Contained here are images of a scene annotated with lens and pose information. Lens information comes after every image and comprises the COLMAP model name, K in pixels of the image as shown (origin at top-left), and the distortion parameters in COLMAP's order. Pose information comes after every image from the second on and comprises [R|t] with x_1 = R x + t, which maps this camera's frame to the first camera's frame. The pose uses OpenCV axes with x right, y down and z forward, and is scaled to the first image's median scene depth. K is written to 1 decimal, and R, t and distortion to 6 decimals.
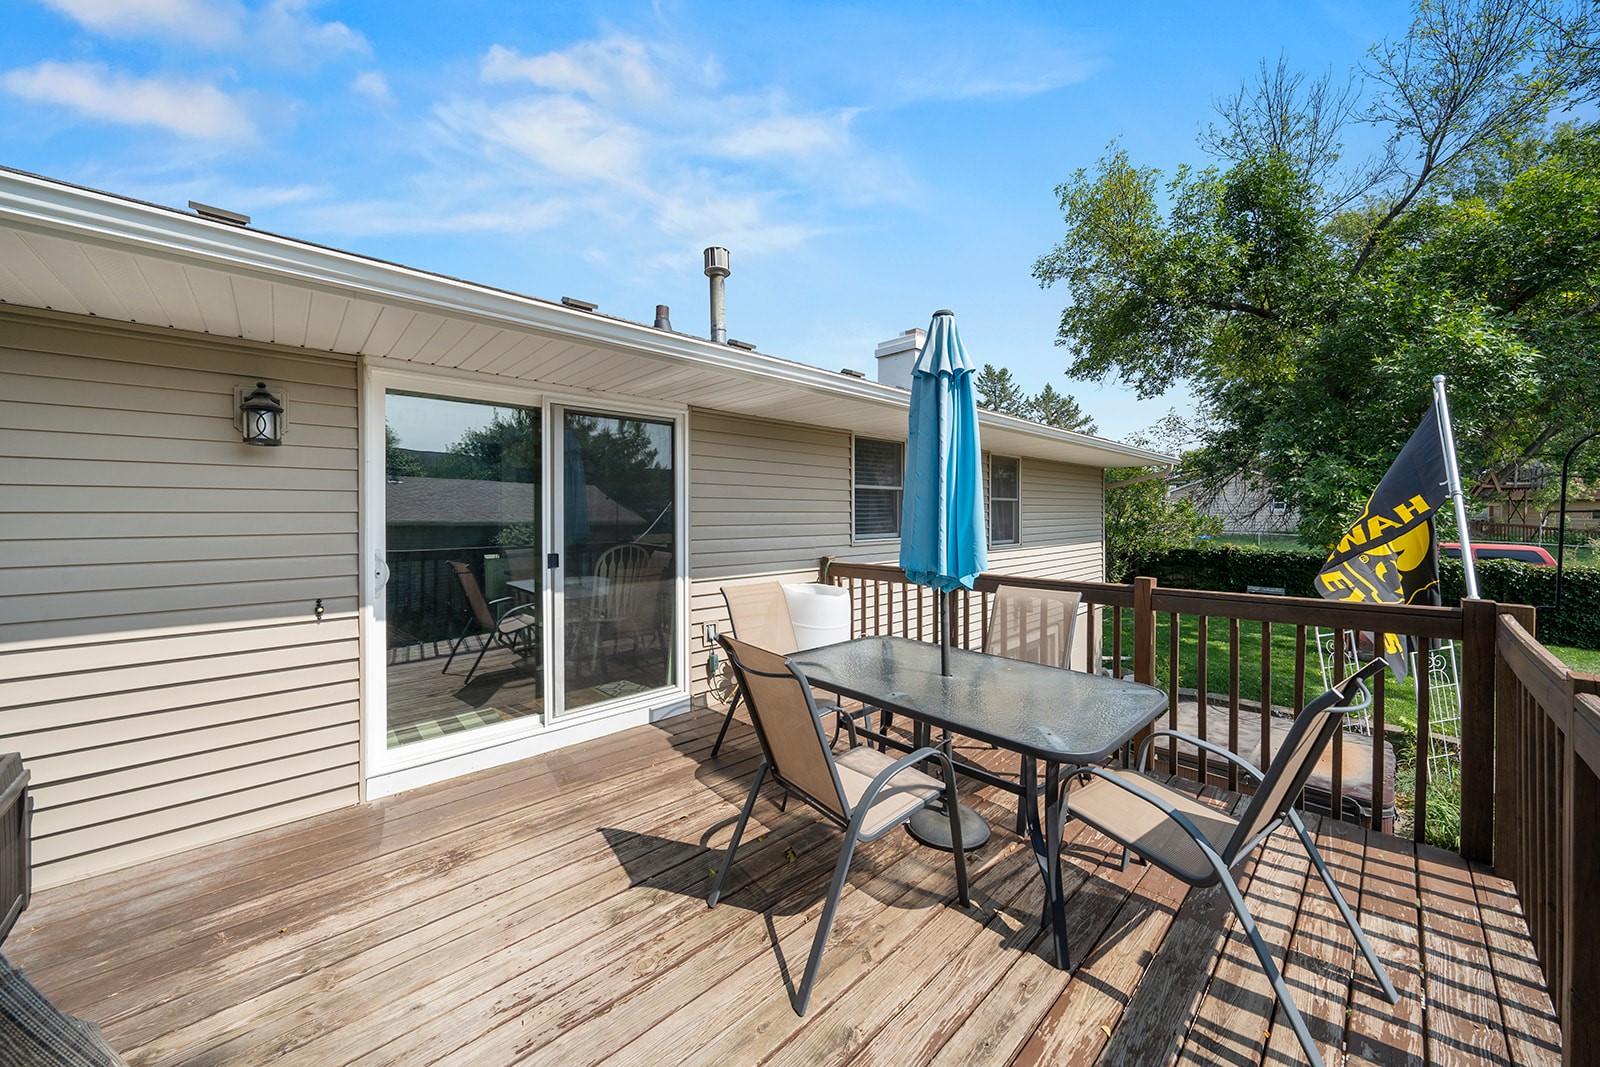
lens RADIAL K [[568.1, 0, 820.0], [0, 568.1, 513.7], [0, 0, 1]] dist [-0.001147, -0.000096]
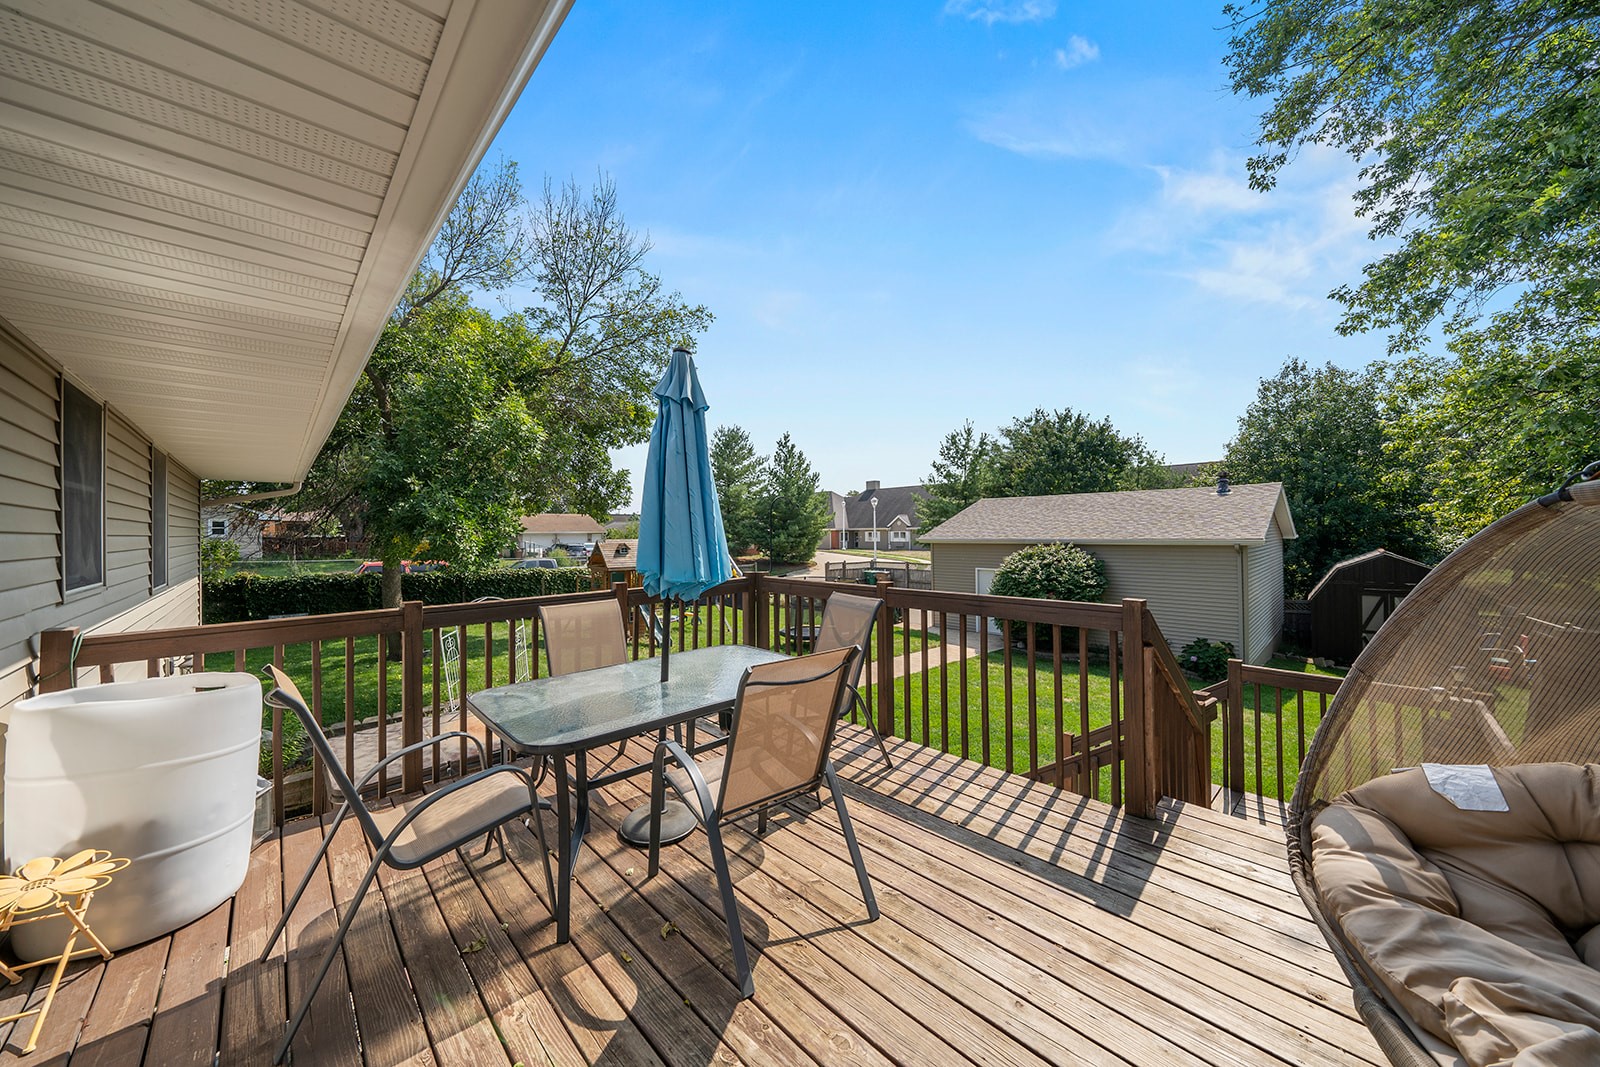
lens RADIAL K [[551.0, 0, 800.0], [0, 551.0, 533.5], [0, 0, 1]] dist [-0.001454, -0.000182]
pose [[0.000394, -0.004443, 0.999990, -0.816836], [0.015904, 0.999864, 0.004436, 0.010659], [-0.999873, 0.015902, 0.000465, 0.750753]]
